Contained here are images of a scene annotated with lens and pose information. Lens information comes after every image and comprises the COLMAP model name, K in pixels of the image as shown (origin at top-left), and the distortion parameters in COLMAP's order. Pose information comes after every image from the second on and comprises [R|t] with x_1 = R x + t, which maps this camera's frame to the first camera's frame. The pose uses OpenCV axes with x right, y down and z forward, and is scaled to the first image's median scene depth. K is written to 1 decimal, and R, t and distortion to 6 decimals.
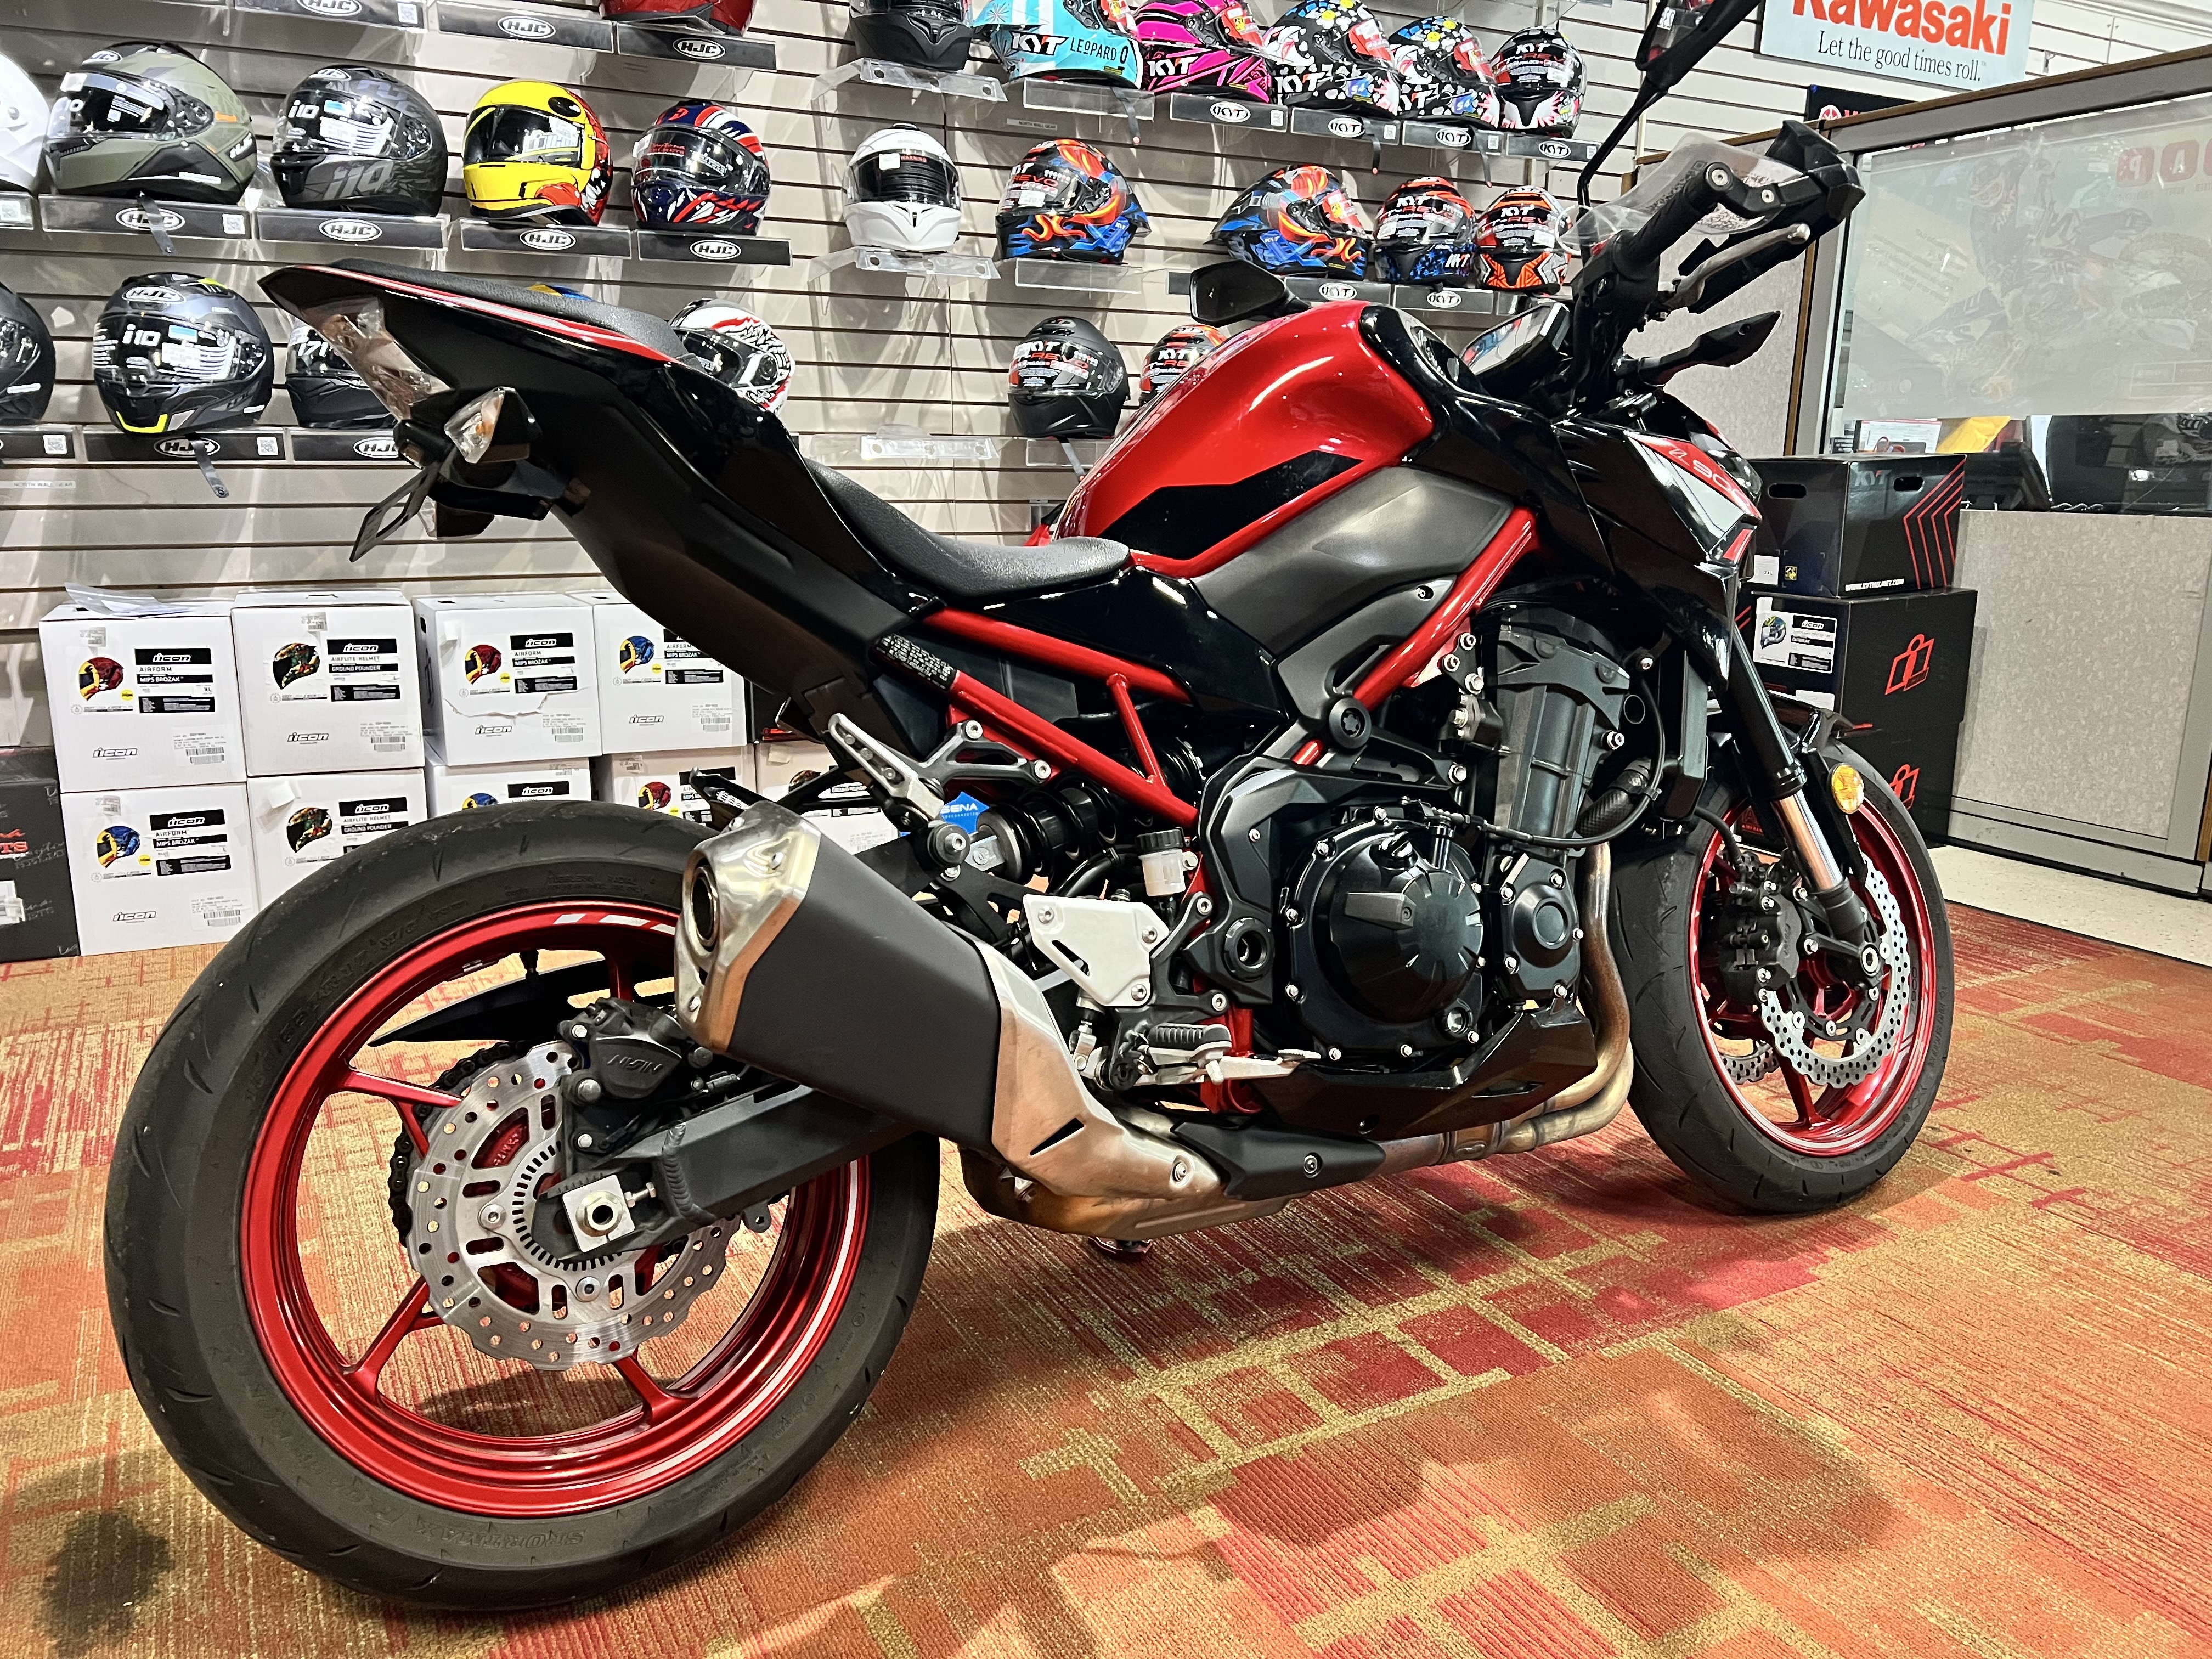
lens RADIAL K [[1671.2, 0, 1112.2], [0, 1671.2, 828.9], [0, 0, 1]] dist [0.053499, -0.052243]
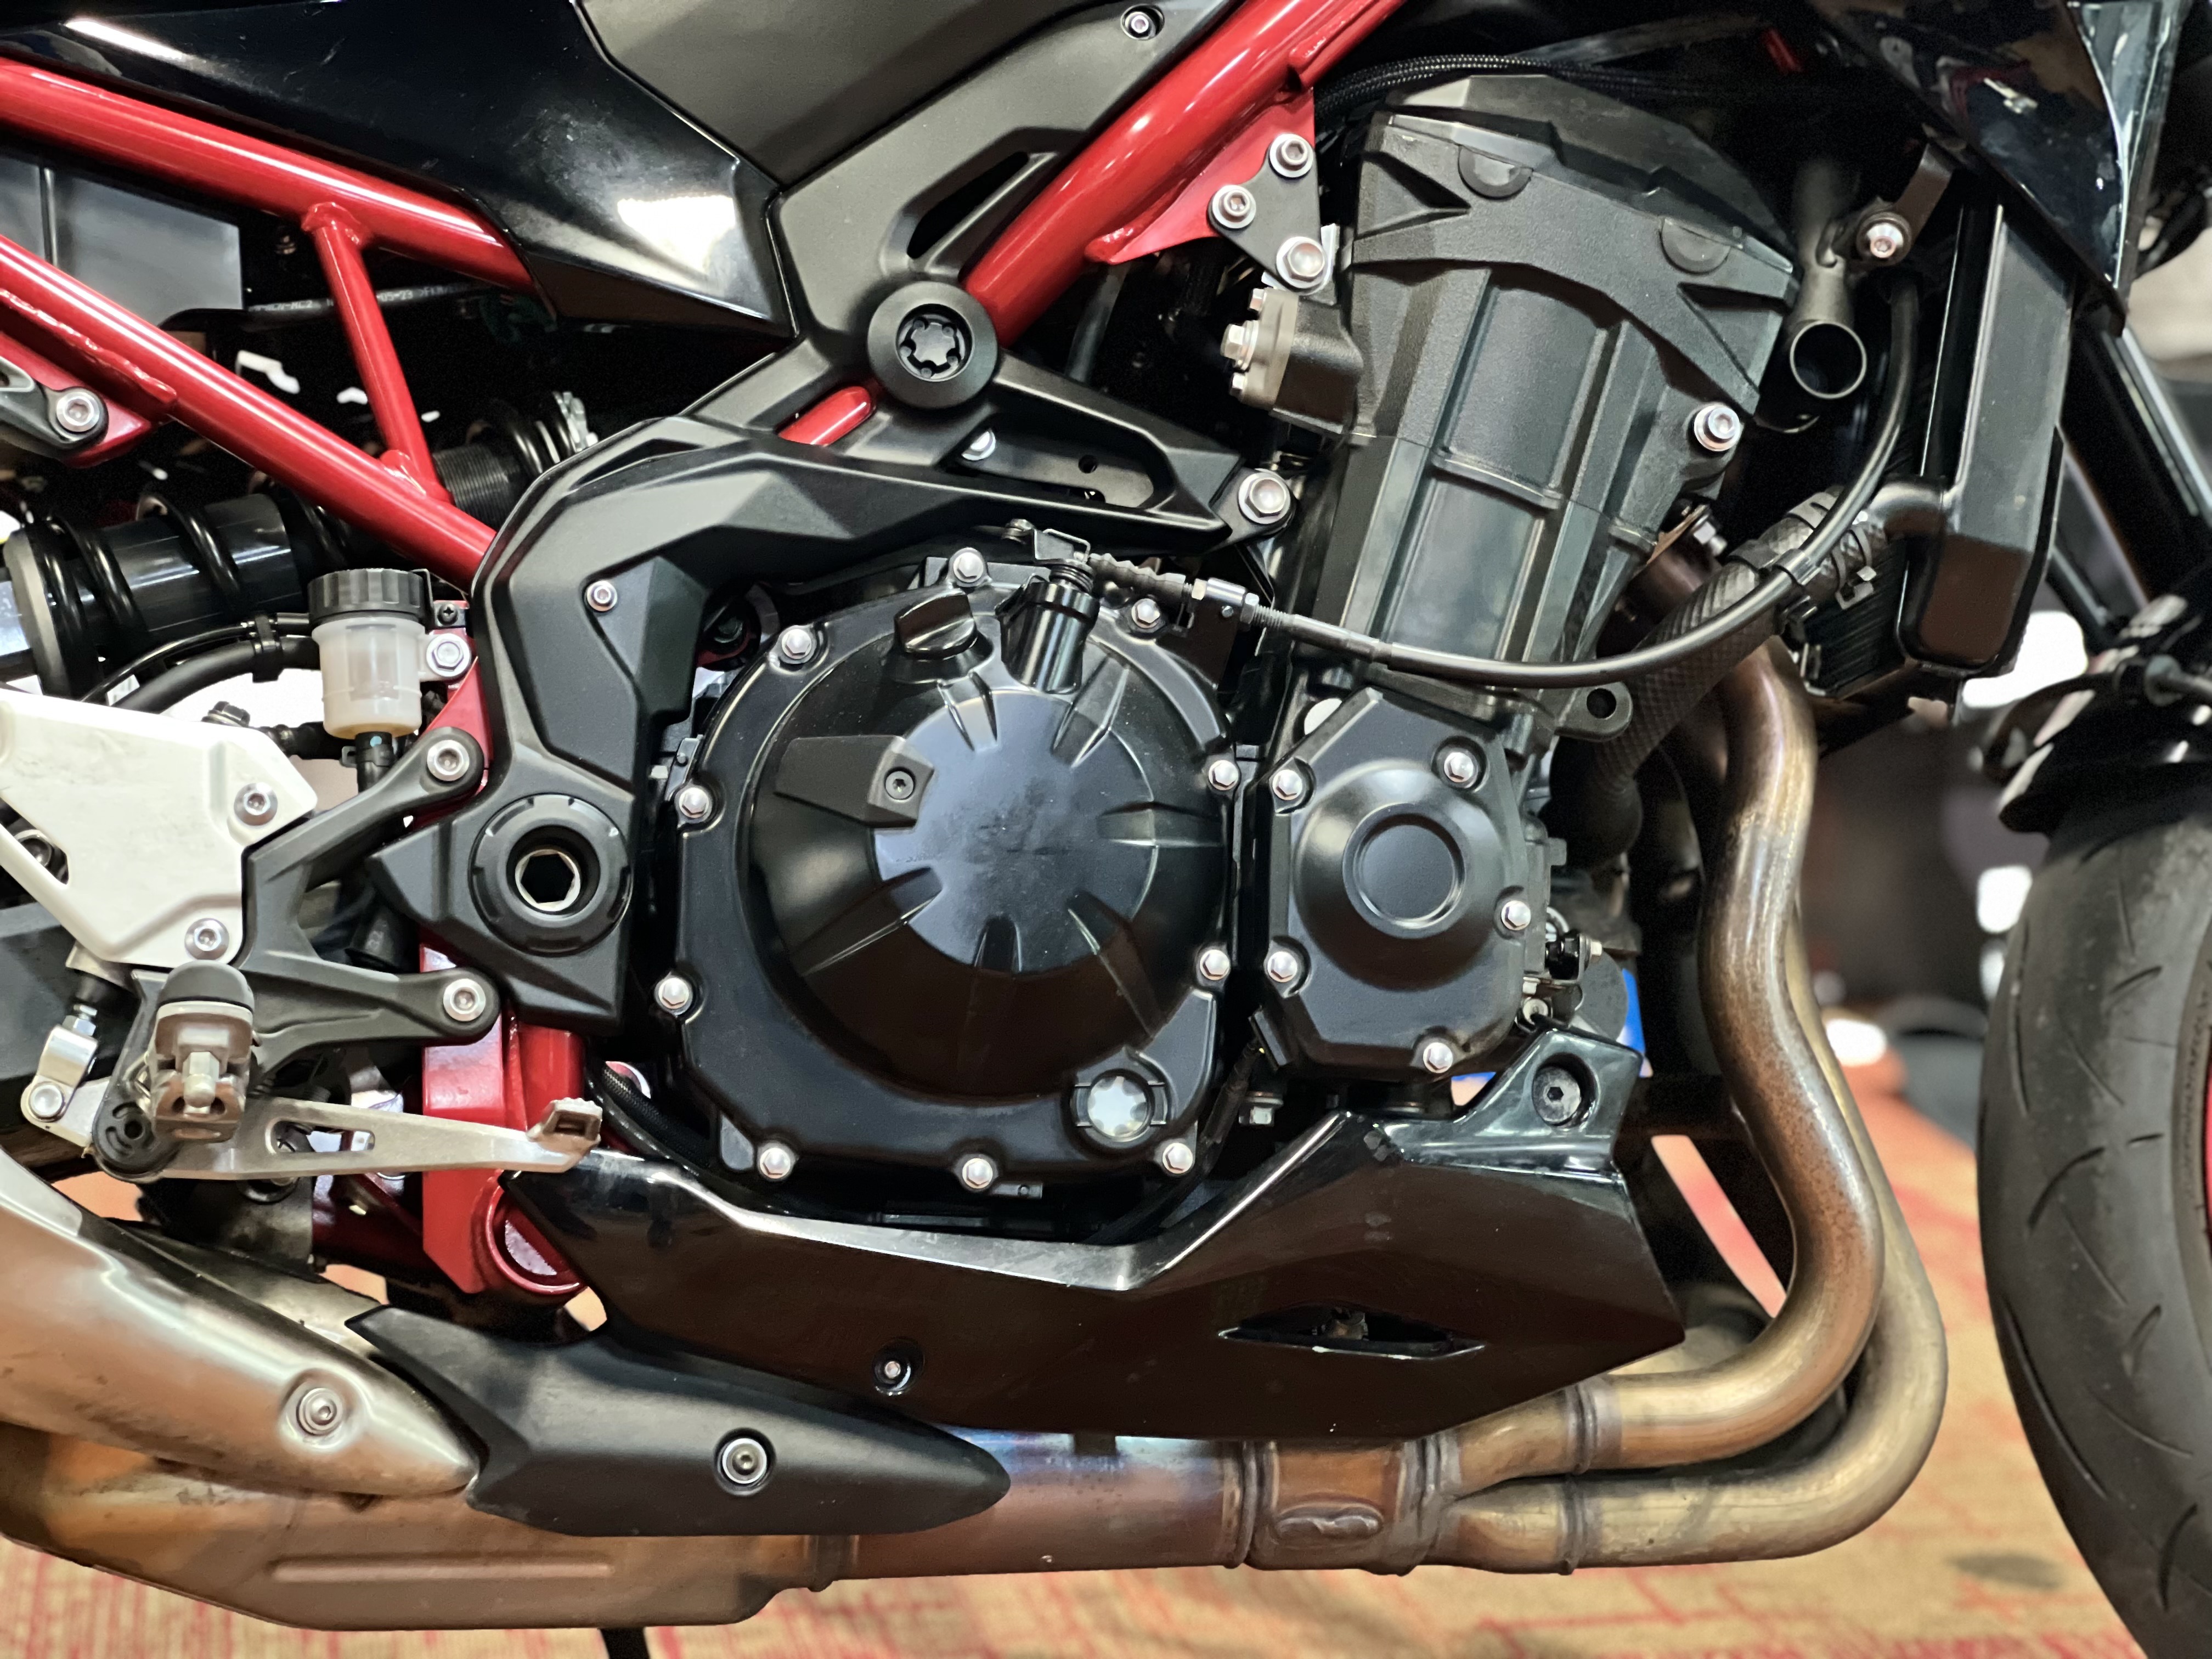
lens RADIAL K [[4877.7, 0, 1111.4], [0, 4877.7, 829.2], [0, 0, 1]] dist [0.097567, 0.000000]
pose [[0.950236, 0.026620, -0.310393, 0.409831], [-0.060001, 0.993327, -0.098496, 0.121033], [0.305700, 0.112219, 0.945492, -0.043050]]
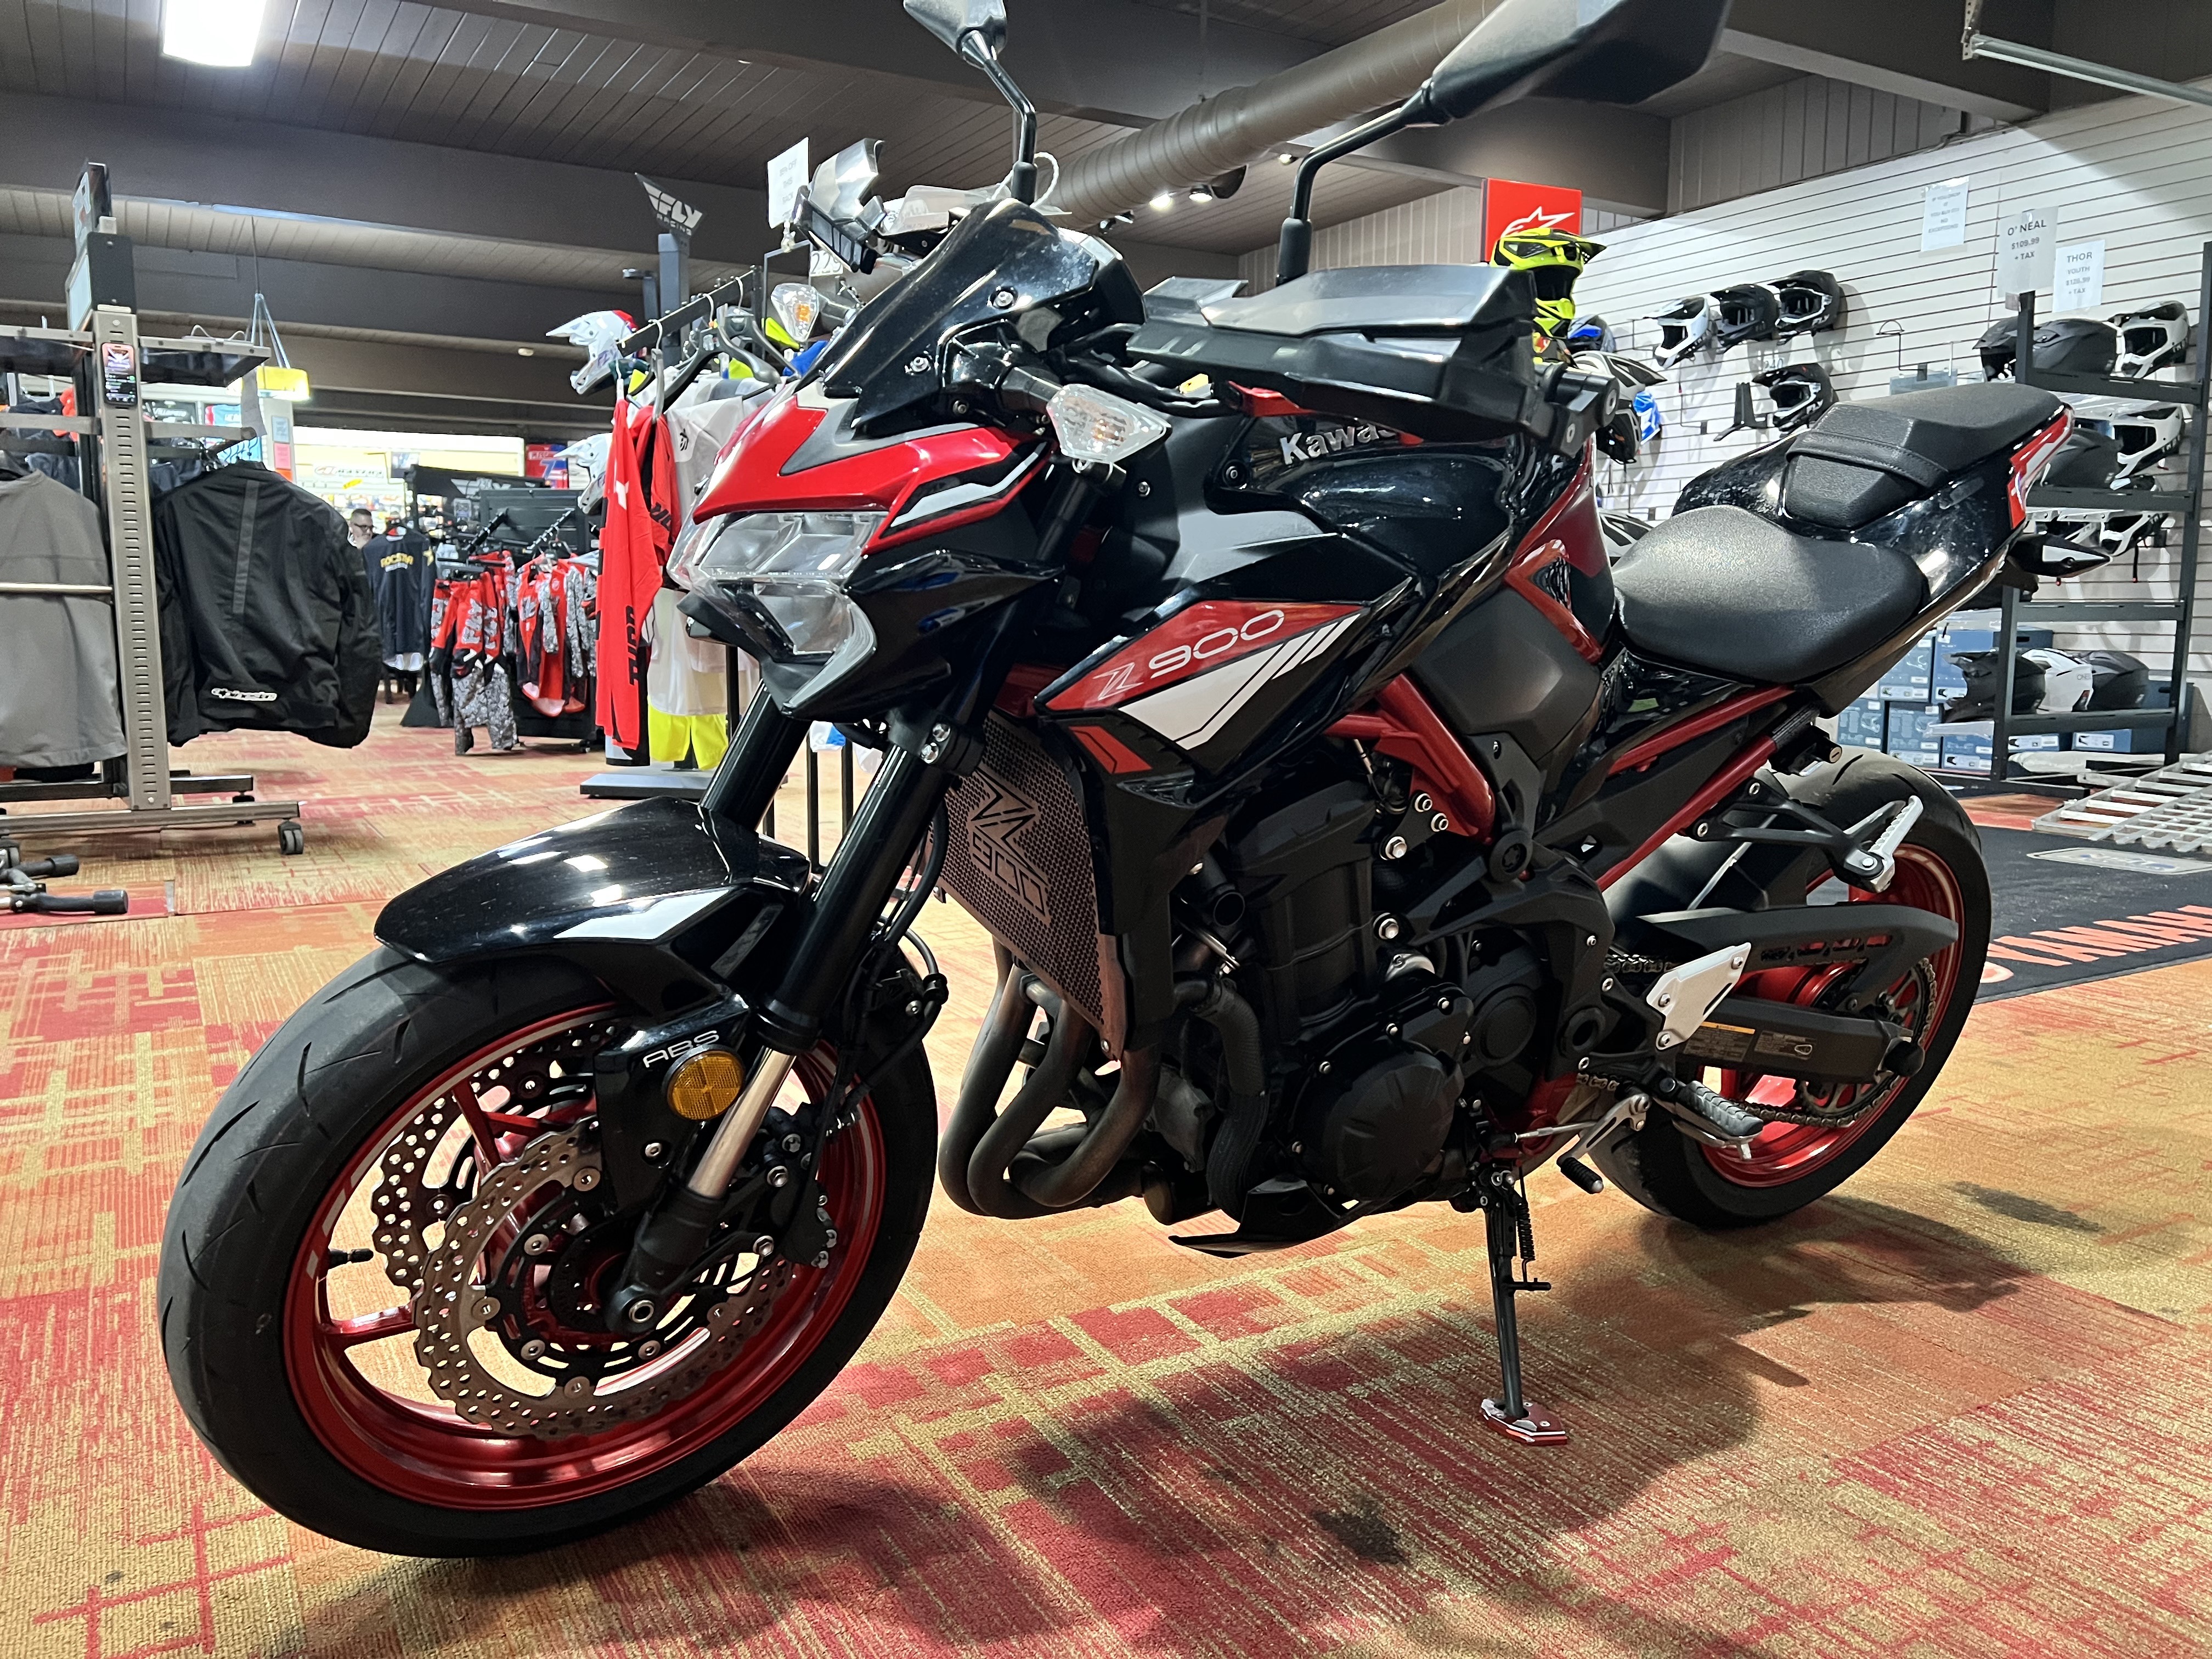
lens RADIAL K [[1671.2, 0, 1103.2], [0, 1671.2, 837.6], [0, 0, 1]] dist [0.053499, -0.052243]
pose [[-0.999430, -0.013237, -0.031046, 0.224980], [-0.023339, 0.935546, 0.352433, -0.291846], [0.024380, 0.352957, -0.935322, 1.560964]]
